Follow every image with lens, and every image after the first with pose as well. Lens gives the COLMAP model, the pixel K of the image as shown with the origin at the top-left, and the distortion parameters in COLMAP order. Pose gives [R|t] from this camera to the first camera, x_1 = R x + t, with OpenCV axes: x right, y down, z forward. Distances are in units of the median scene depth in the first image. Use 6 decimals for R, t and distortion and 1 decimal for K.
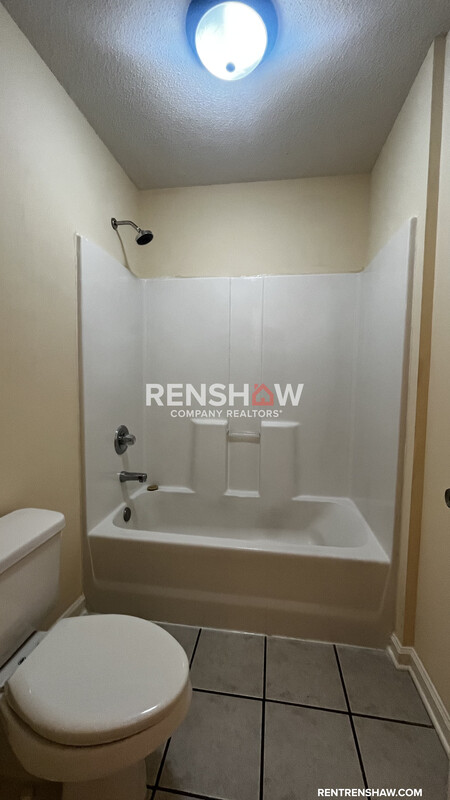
lens RADIAL K [[322.5, 0, 224.2], [0, 322.5, 399.2], [0, 0, 1]] dist [0.000748, -0.000007]
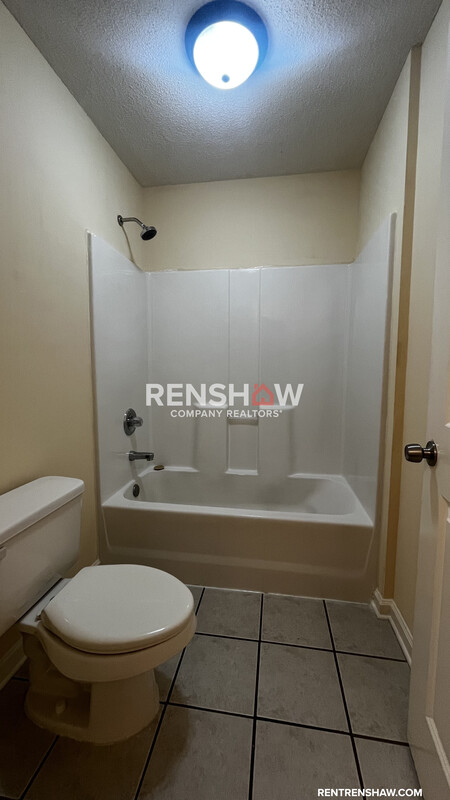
lens RADIAL K [[322.5, 0, 225.4], [0, 322.5, 399.8], [0, 0, 1]] dist [0.000748, -0.000007]
pose [[0.999940, -0.008957, -0.006357, 0.013651], [0.009092, 0.999724, 0.021639, 0.041090], [0.006162, -0.021696, 0.999746, -0.106370]]
